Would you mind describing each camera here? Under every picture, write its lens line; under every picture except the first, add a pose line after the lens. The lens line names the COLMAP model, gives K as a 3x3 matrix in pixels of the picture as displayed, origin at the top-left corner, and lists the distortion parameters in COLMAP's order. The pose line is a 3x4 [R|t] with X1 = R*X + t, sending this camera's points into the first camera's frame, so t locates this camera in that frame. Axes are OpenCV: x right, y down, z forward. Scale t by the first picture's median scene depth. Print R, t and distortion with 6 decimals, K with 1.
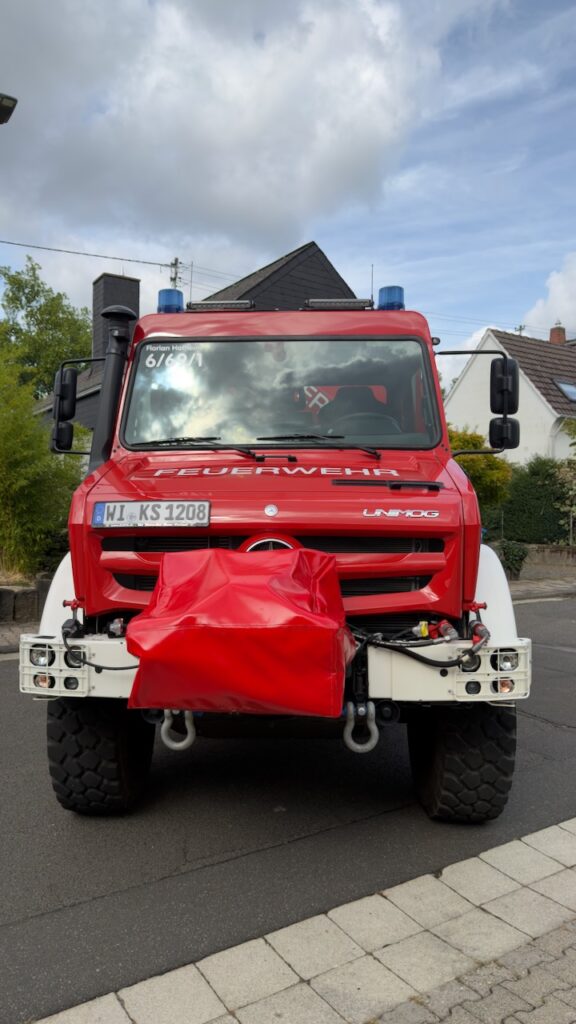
lens RADIAL K [[733.2, 0, 281.1], [0, 733.2, 512.0], [0, 0, 1]] dist [0.030646, -0.032296]
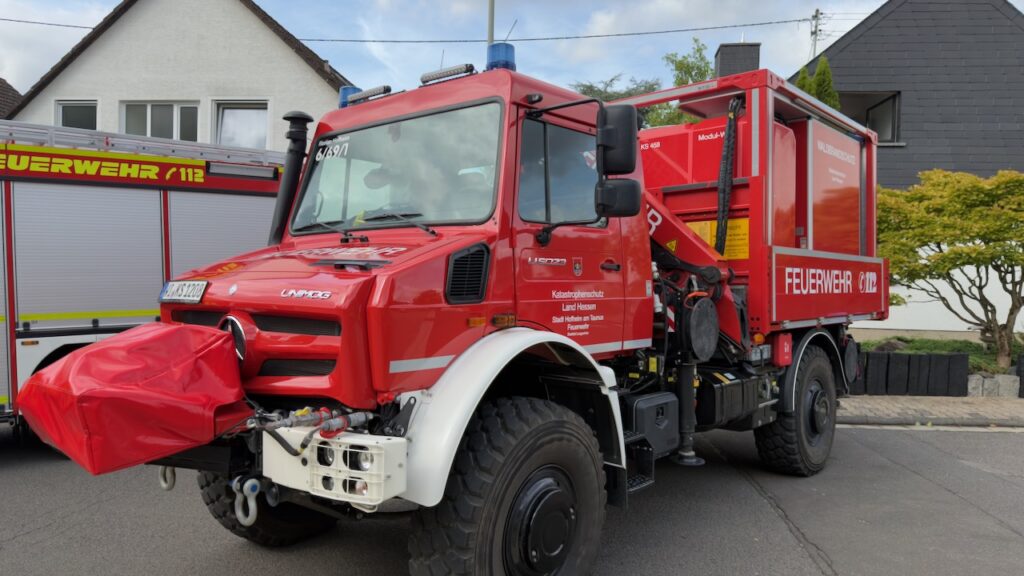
lens RADIAL K [[733.2, 0, 504.4], [0, 733.2, 282.3], [0, 0, 1]] dist [0.030646, -0.032296]
pose [[0.780708, -0.000930, -0.624895, 0.969190], [-0.003889, 0.999972, -0.006346, -0.008286], [0.624884, 0.007385, 0.780683, 0.396274]]
